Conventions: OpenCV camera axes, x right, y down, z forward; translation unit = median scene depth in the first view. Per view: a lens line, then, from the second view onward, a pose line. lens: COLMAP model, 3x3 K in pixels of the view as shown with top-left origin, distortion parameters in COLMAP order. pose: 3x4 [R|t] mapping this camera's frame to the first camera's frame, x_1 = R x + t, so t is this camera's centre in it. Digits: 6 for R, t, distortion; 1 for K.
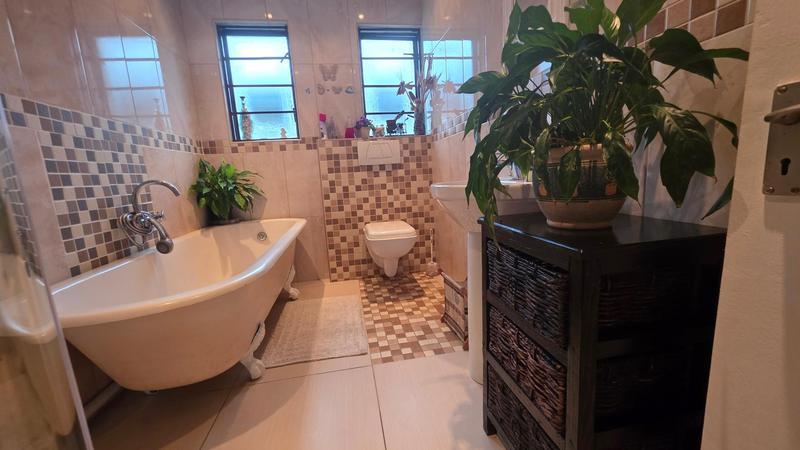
lens RADIAL K [[320.6, 0, 404.7], [0, 320.6, 224.9], [0, 0, 1]] dist [0.000062, 0.000209]
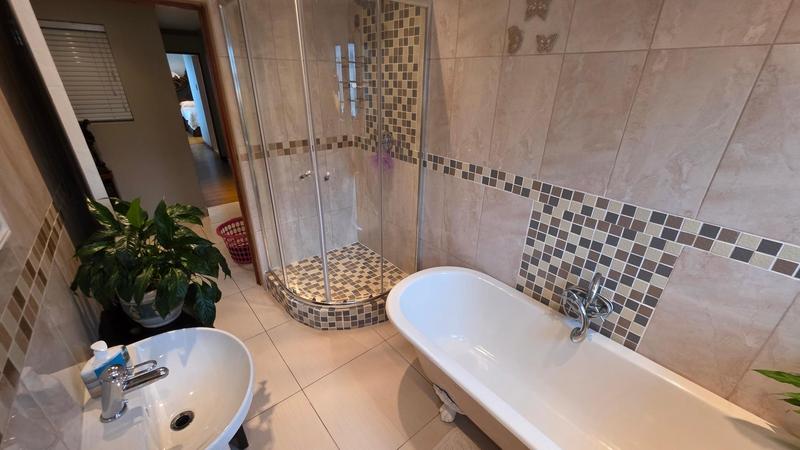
lens RADIAL K [[320.6, 0, 398.3], [0, 320.6, 224.0], [0, 0, 1]] dist [0.000062, 0.000209]
pose [[-0.877283, 0.236004, -0.417943, 0.010680], [-0.043914, 0.827645, 0.559531, -0.618260], [0.477960, 0.509220, -0.715715, 1.121917]]
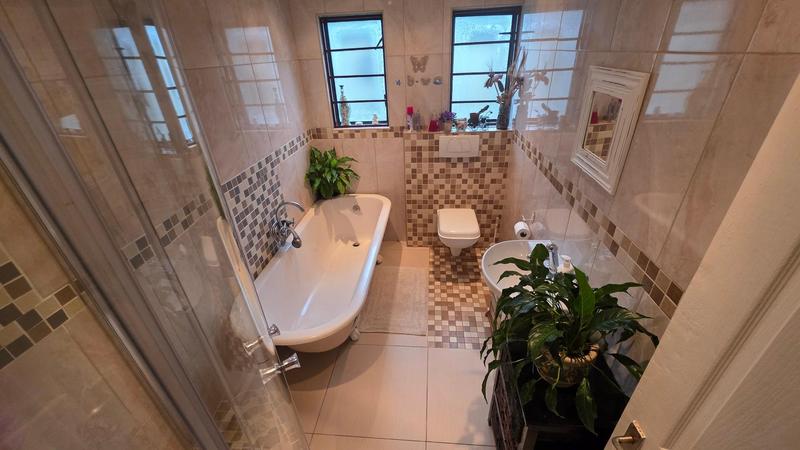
lens RADIAL K [[320.6, 0, 404.9], [0, 320.6, 225.2], [0, 0, 1]] dist [0.000062, 0.000209]
pose [[0.964033, 0.150048, -0.219378, 0.030307], [-0.065371, 0.933905, 0.351495, -0.498314], [0.257620, -0.324512, 0.910123, -0.156395]]
